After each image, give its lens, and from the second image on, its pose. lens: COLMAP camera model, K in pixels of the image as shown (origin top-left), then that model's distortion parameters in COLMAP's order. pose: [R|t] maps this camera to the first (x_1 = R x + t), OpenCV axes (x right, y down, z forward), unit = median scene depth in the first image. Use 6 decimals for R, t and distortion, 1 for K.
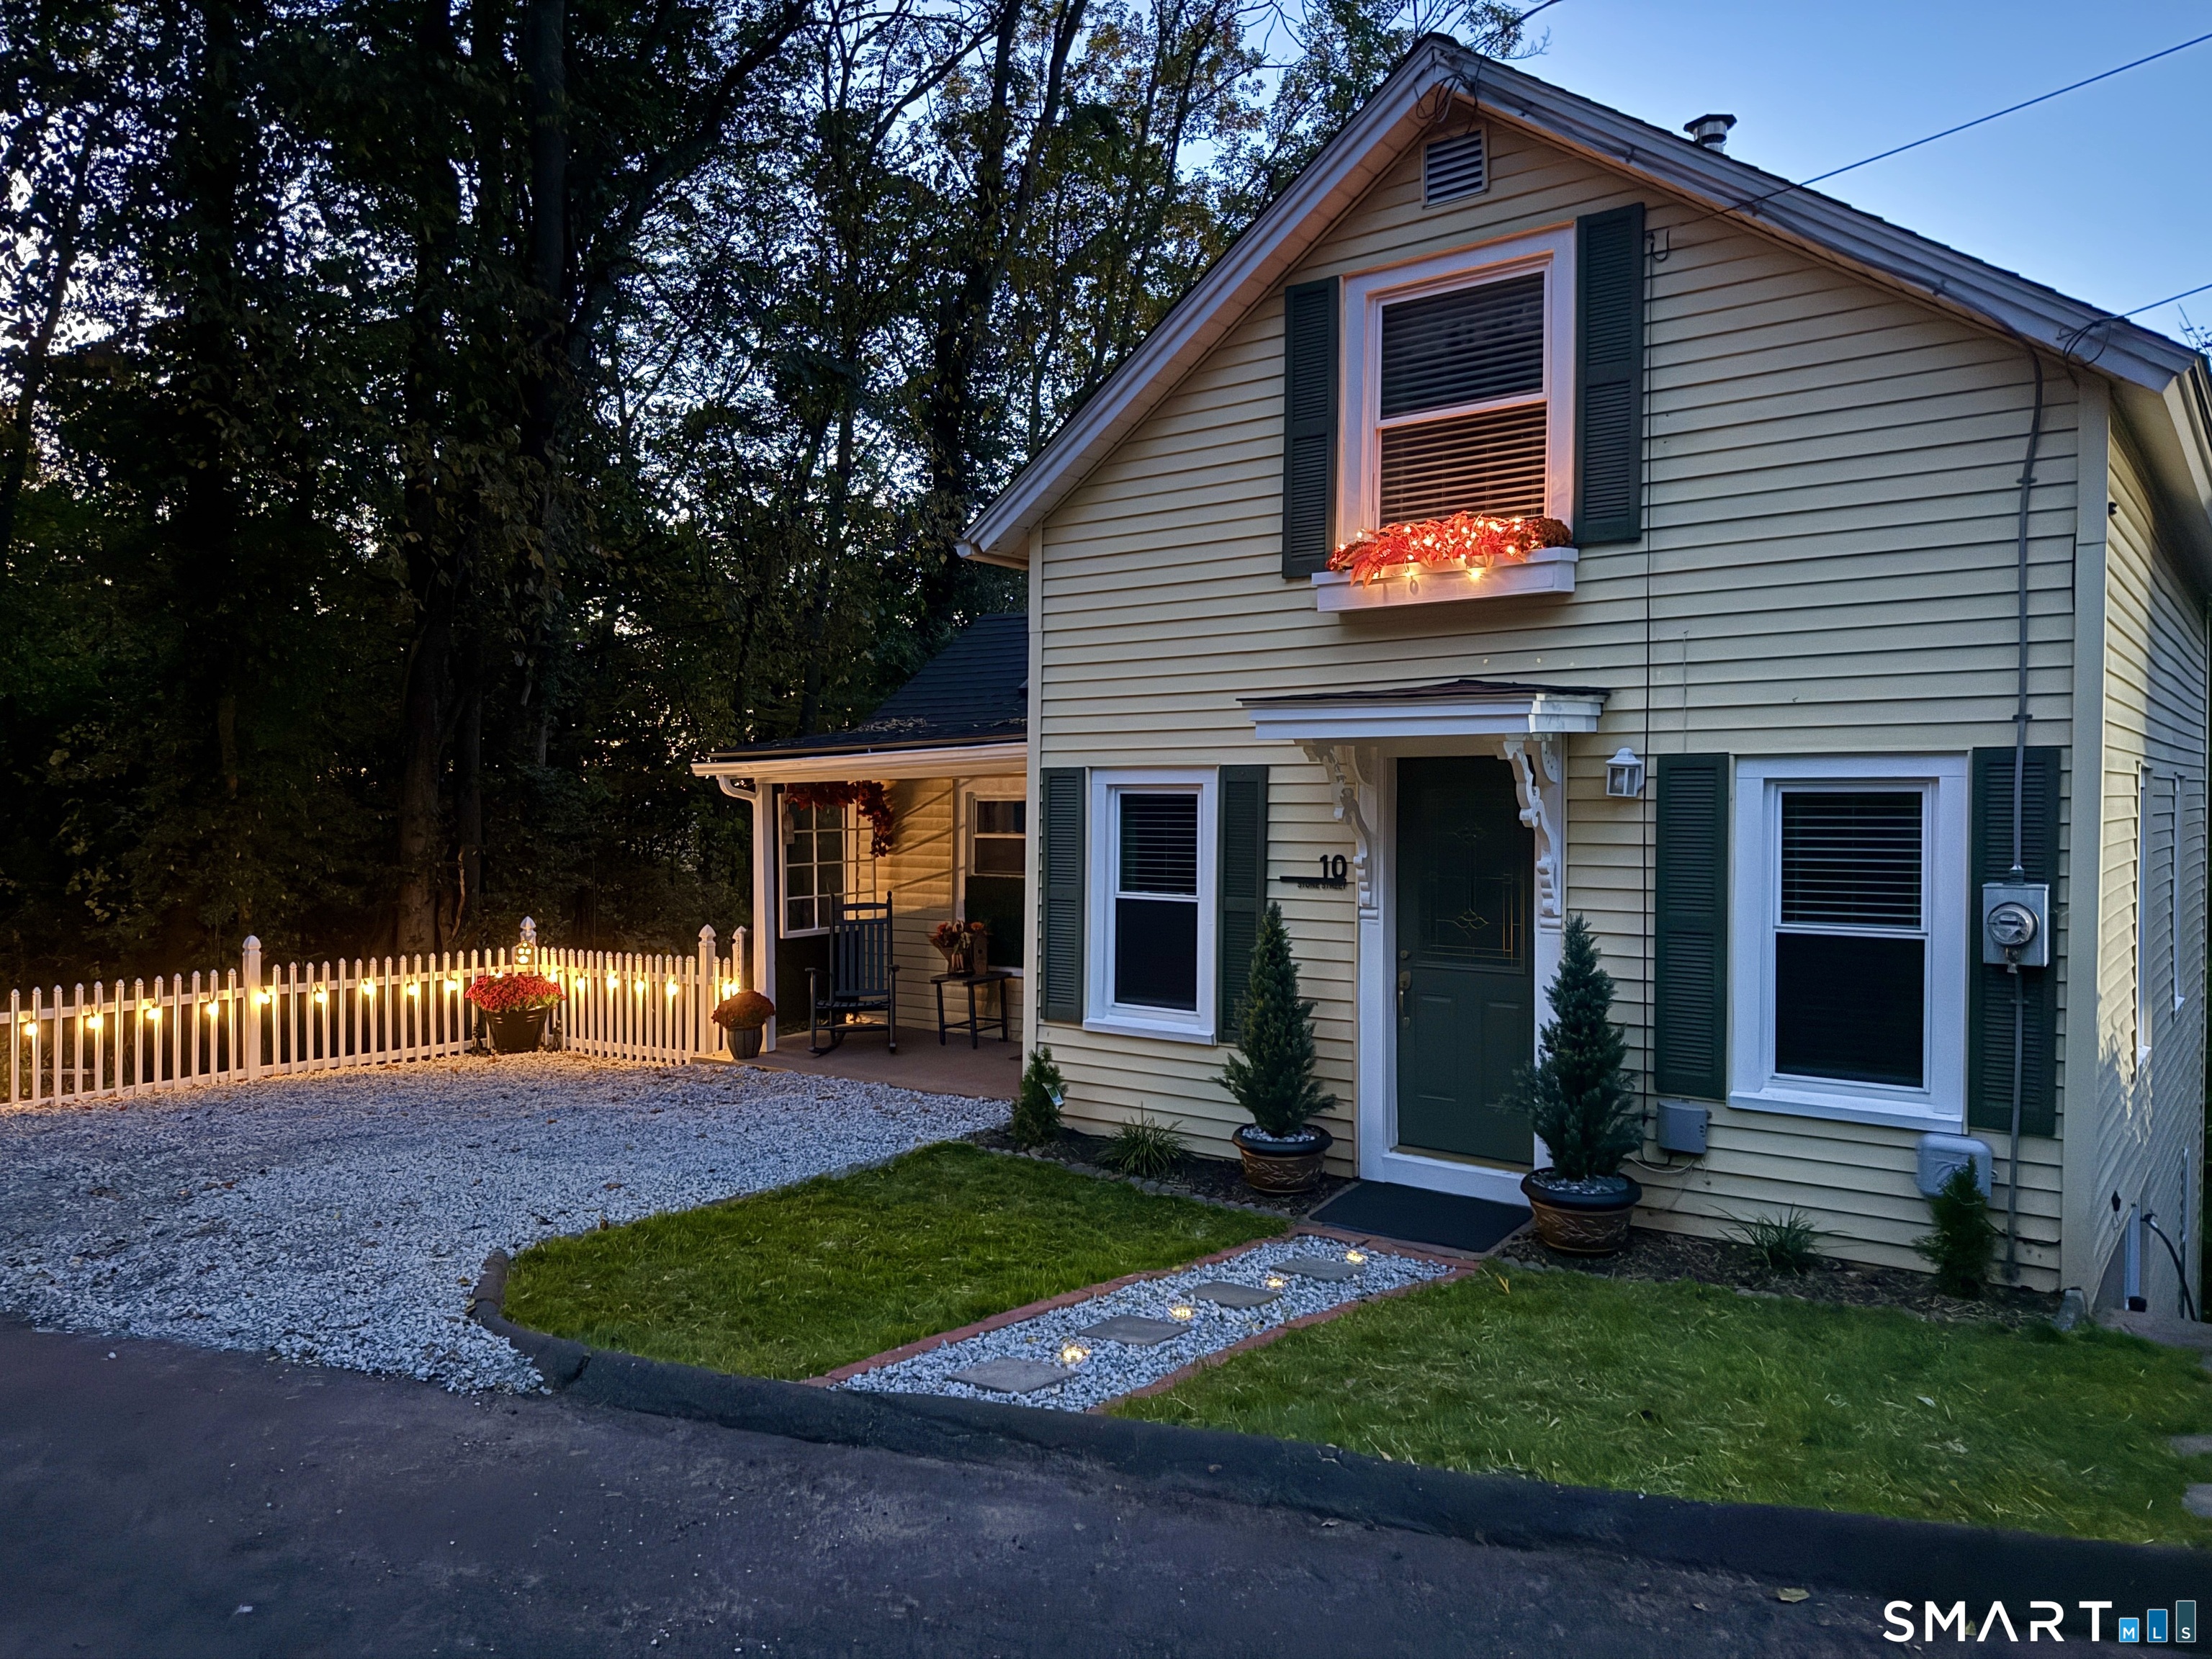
lens RADIAL K [[1537.9, 0, 1107.4], [0, 1537.9, 813.8], [0, 0, 1]] dist [0.086008, -0.133500]
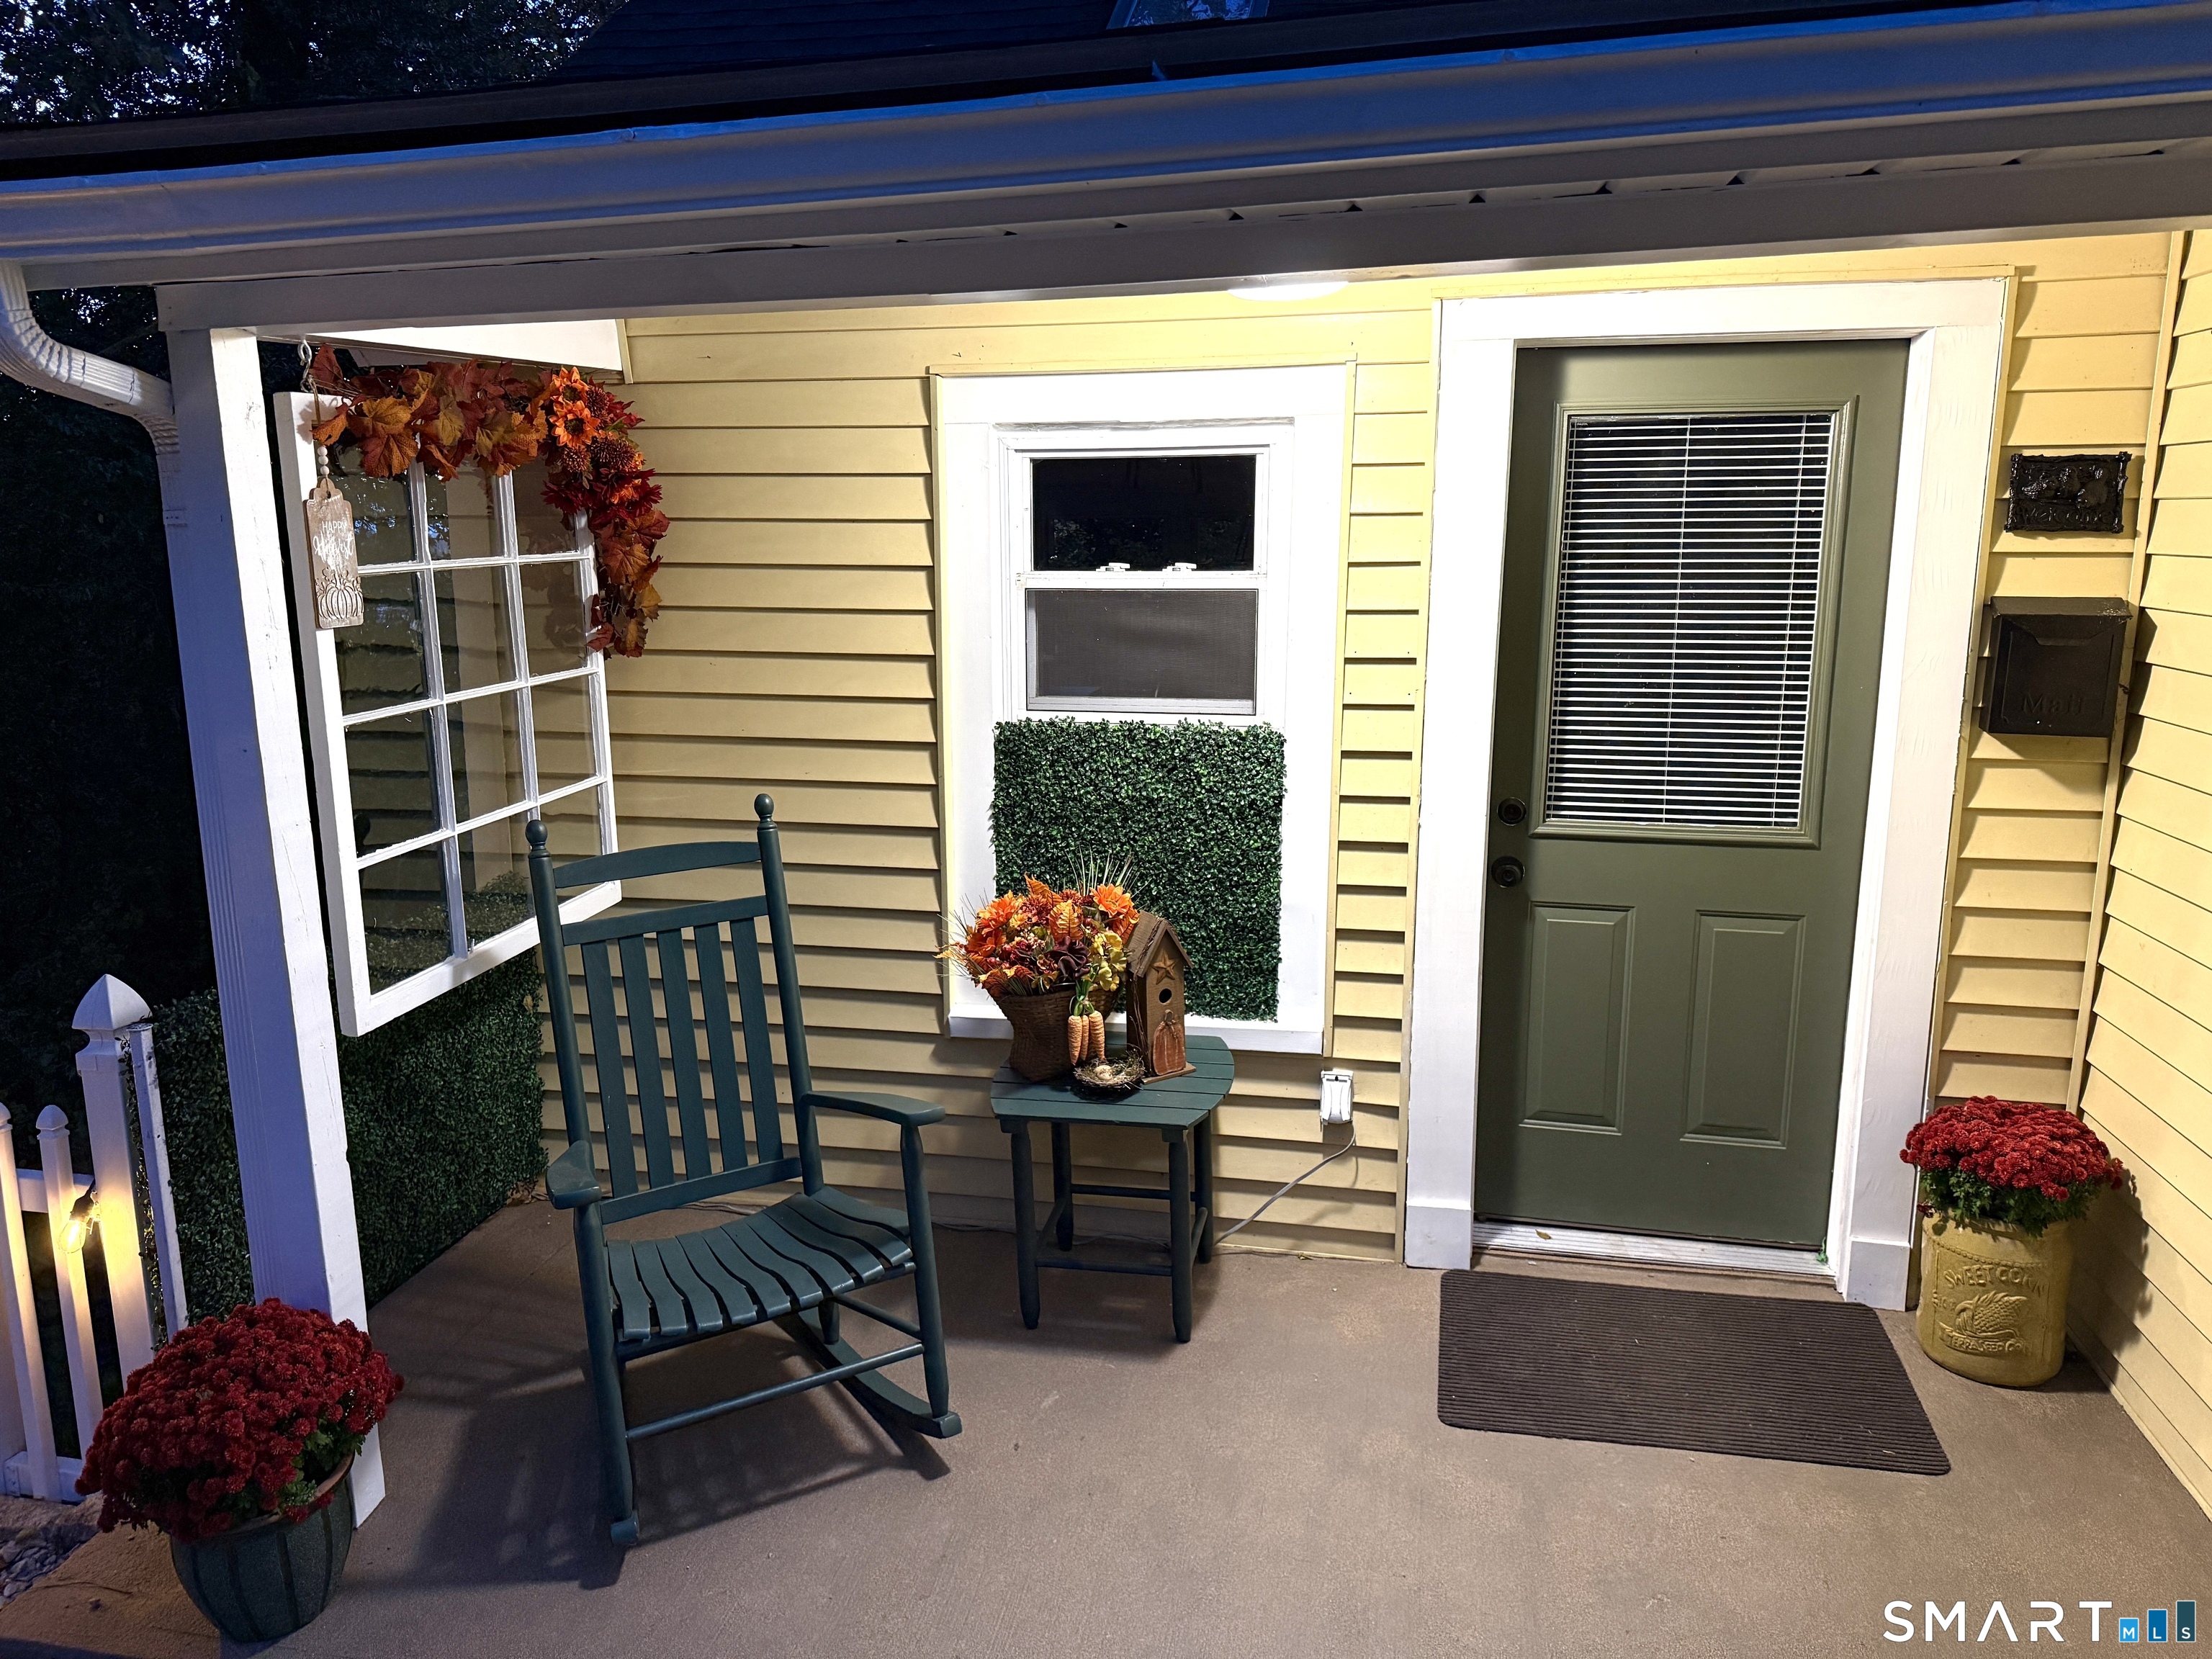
lens RADIAL K [[1562.4, 0, 1064.8], [0, 1562.4, 837.6], [0, 0, 1]] dist [0.231483, -0.367719]
pose [[0.903273, -0.085127, 0.420537, -0.343088], [0.007513, 0.983109, 0.182868, 0.012625], [-0.429001, -0.162020, 0.888655, 1.189200]]
